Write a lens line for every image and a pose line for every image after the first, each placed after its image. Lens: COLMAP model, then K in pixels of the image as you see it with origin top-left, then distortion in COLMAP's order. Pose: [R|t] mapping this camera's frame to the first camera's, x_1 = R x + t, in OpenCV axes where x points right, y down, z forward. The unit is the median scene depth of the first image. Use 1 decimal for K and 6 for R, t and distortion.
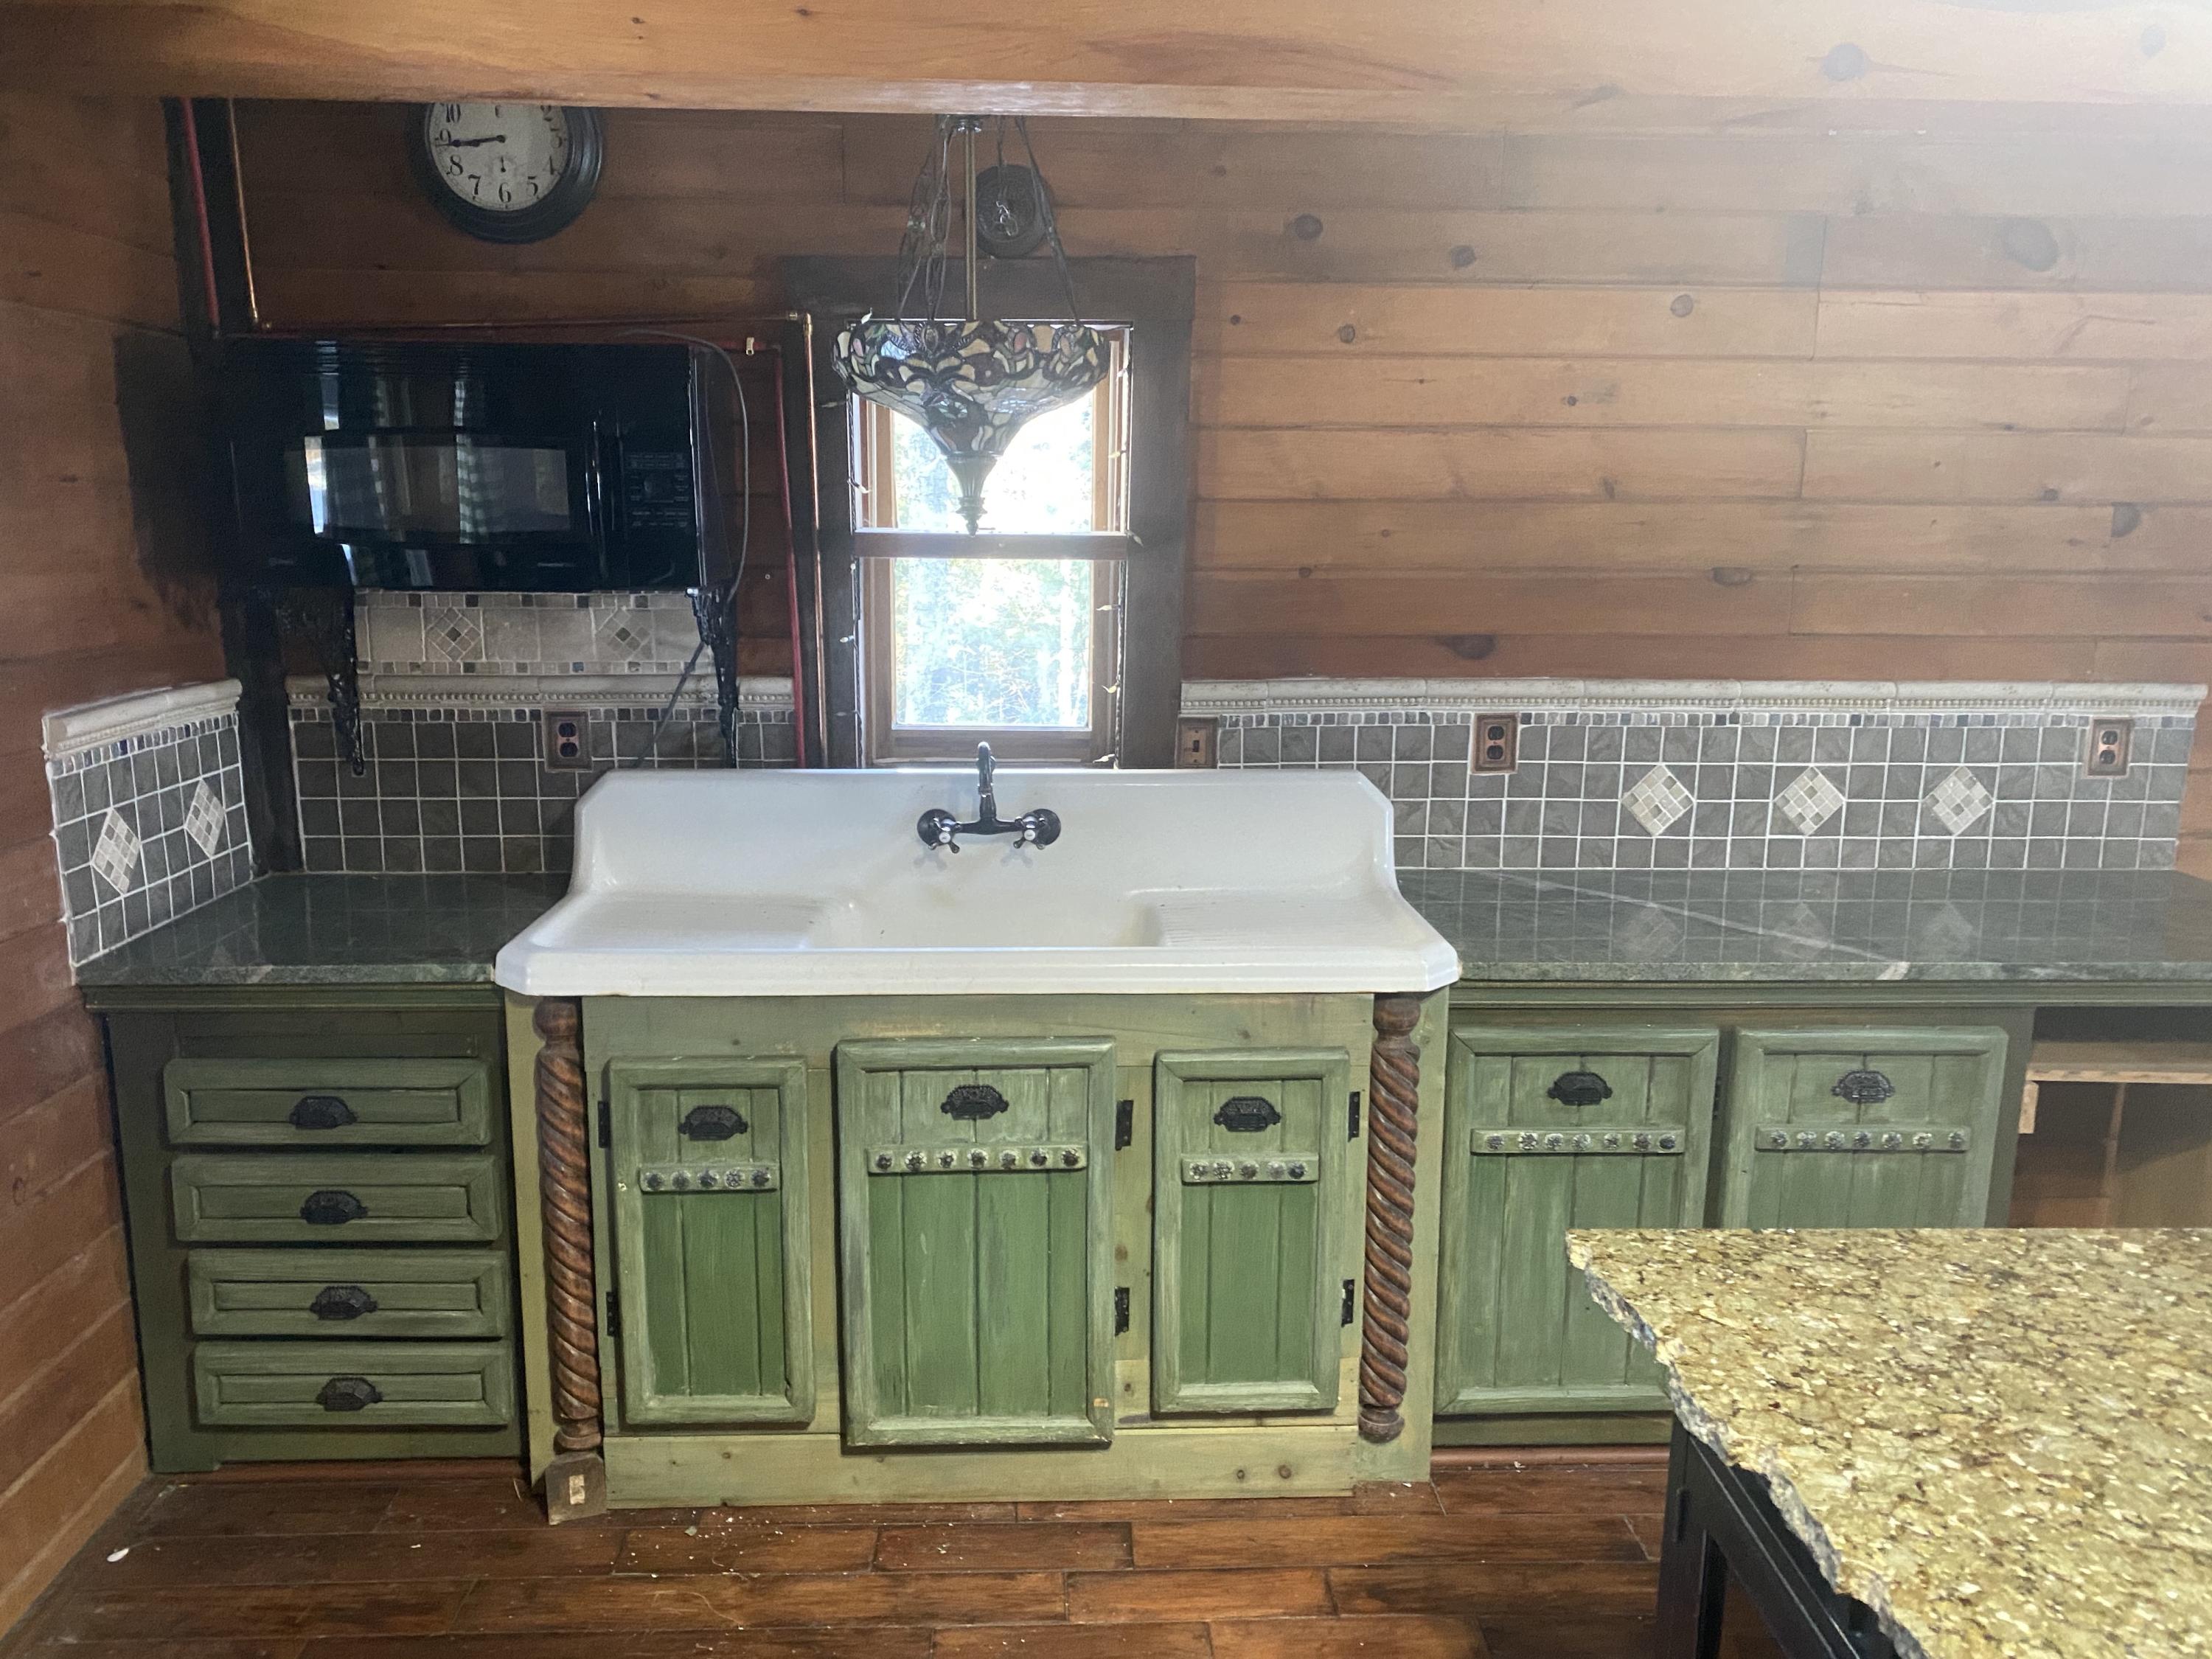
lens RADIAL K [[1708.4, 0, 1101.0], [0, 1708.4, 822.7], [0, 0, 1]] dist [-0.002764, -0.002058]
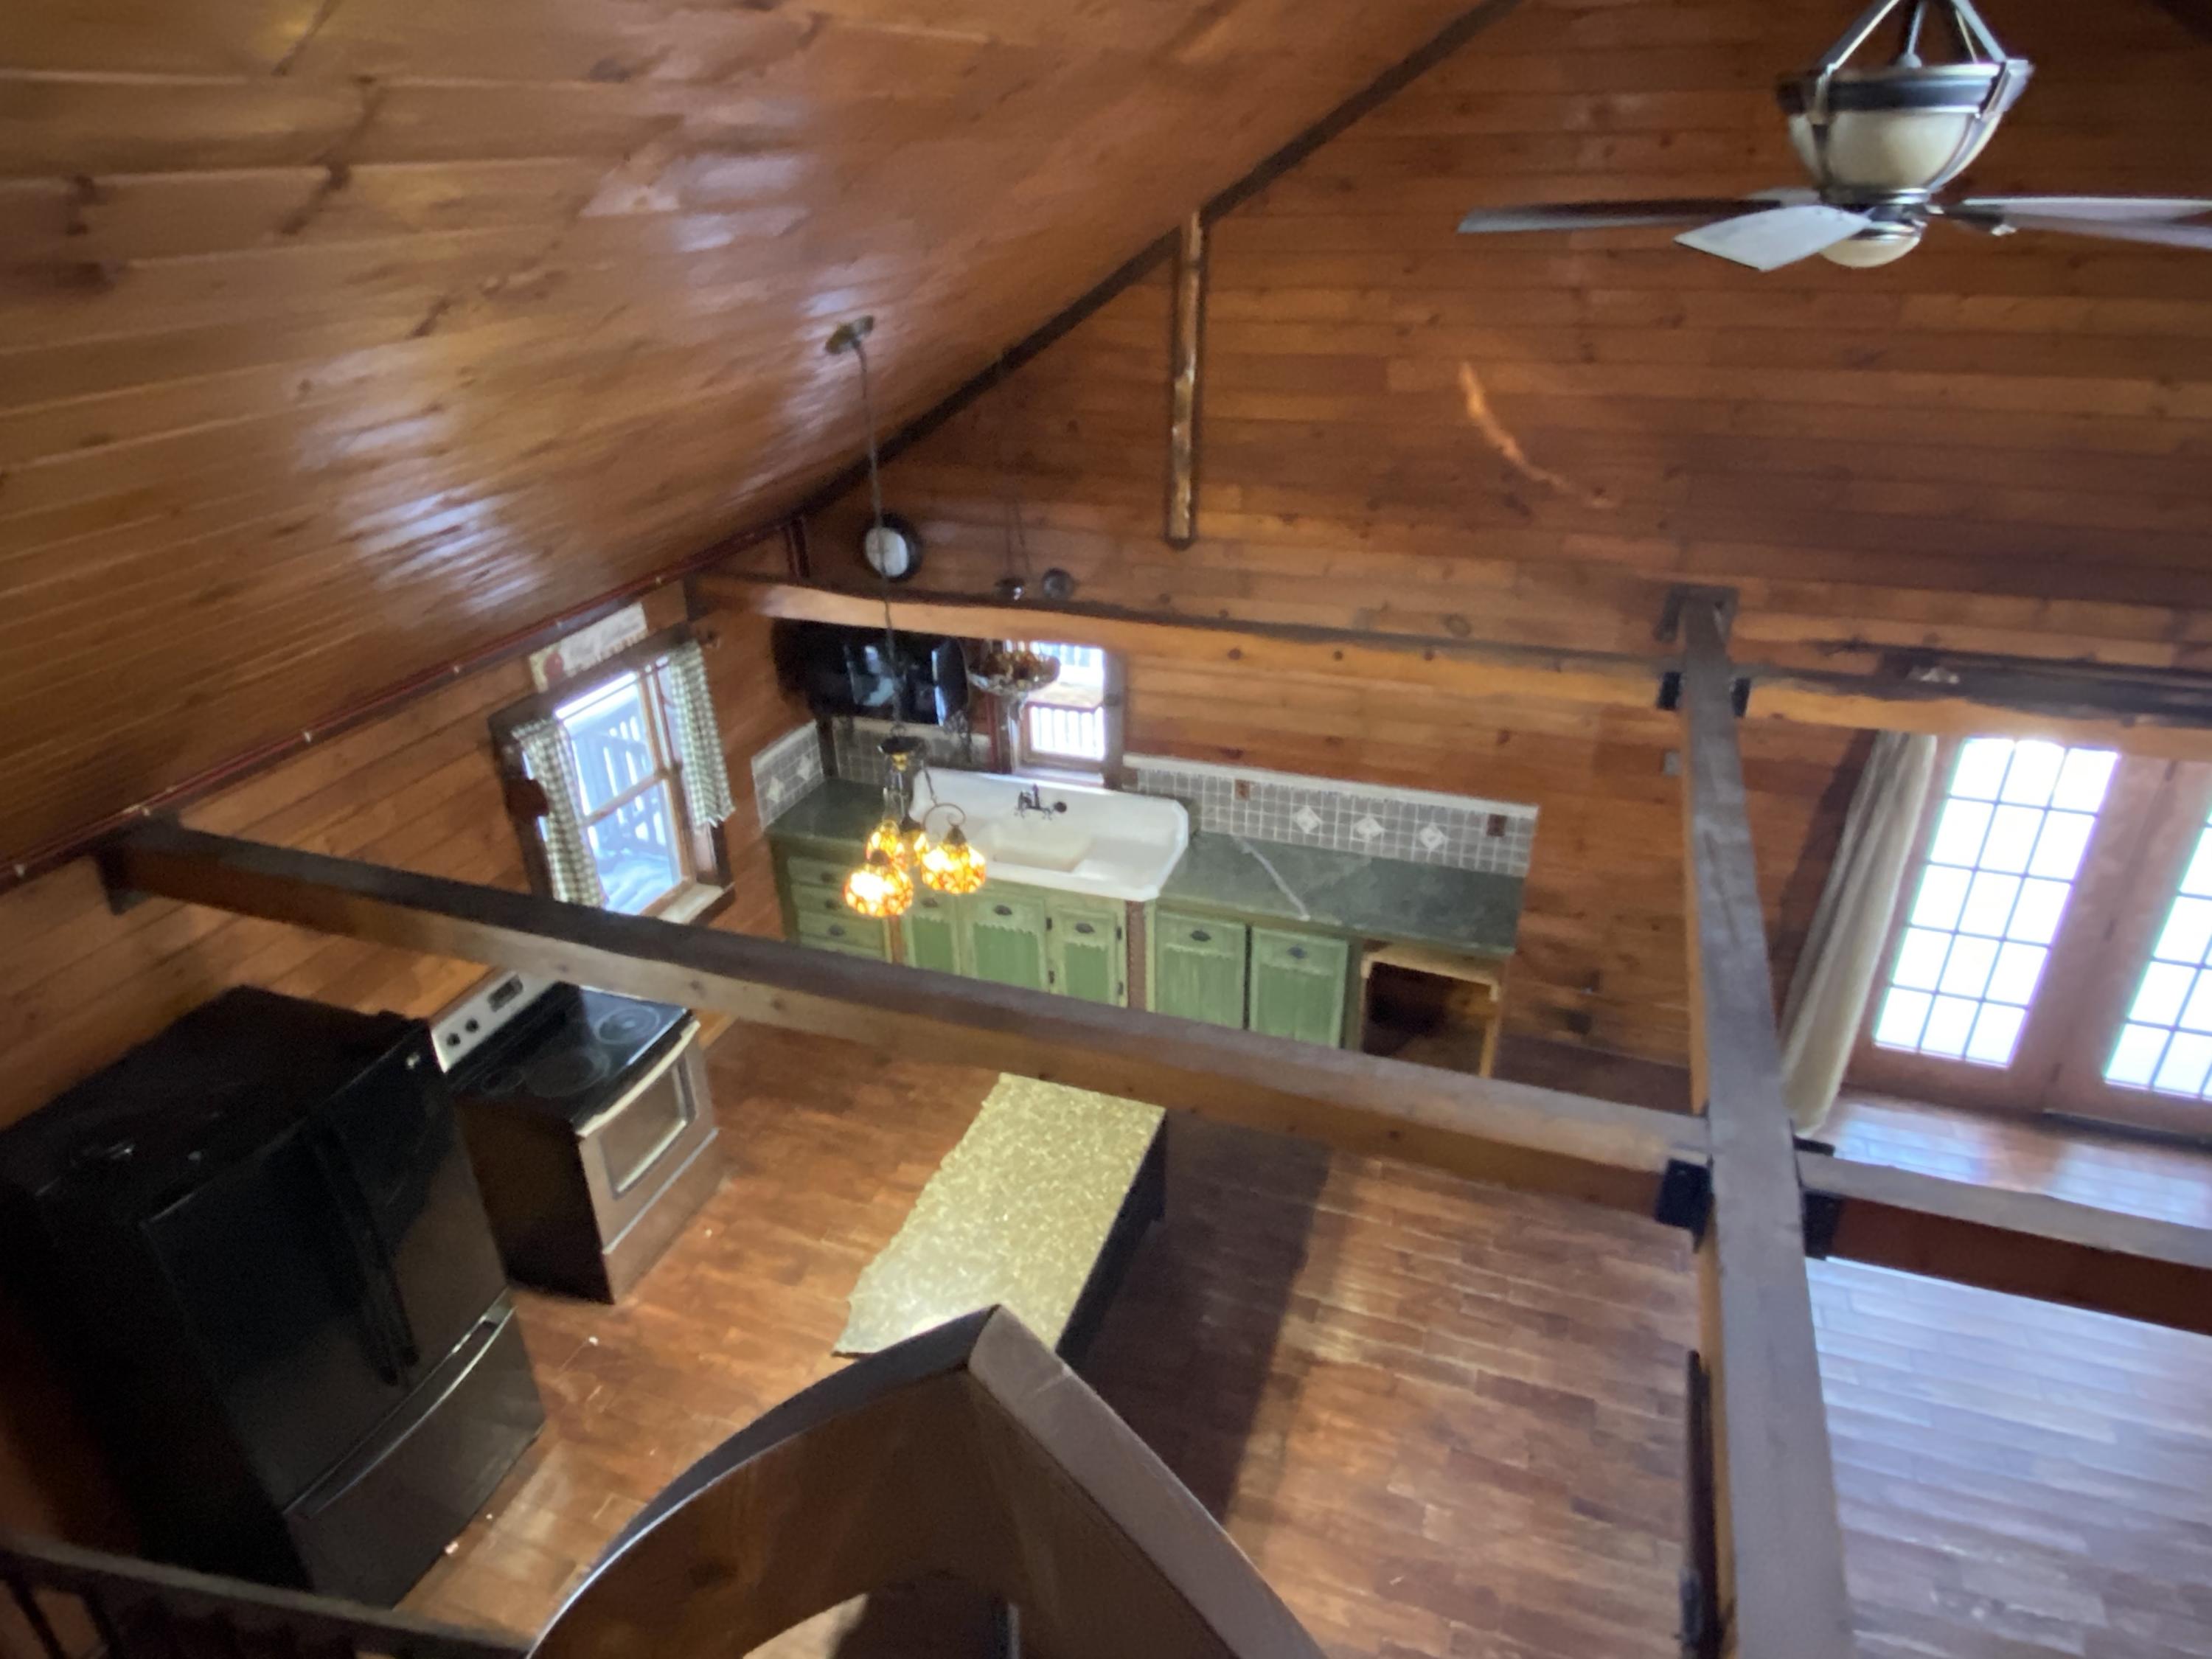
lens RADIAL K [[1351.3, 0, 1109.2], [0, 1351.3, 833.2], [0, 0, 1]] dist [0.001052, 0.000036]
pose [[0.928749, 0.149844, -0.339076, 0.749988], [-0.047235, 0.955045, 0.292673, -0.574169], [0.367688, -0.255803, 0.894075, -0.907655]]
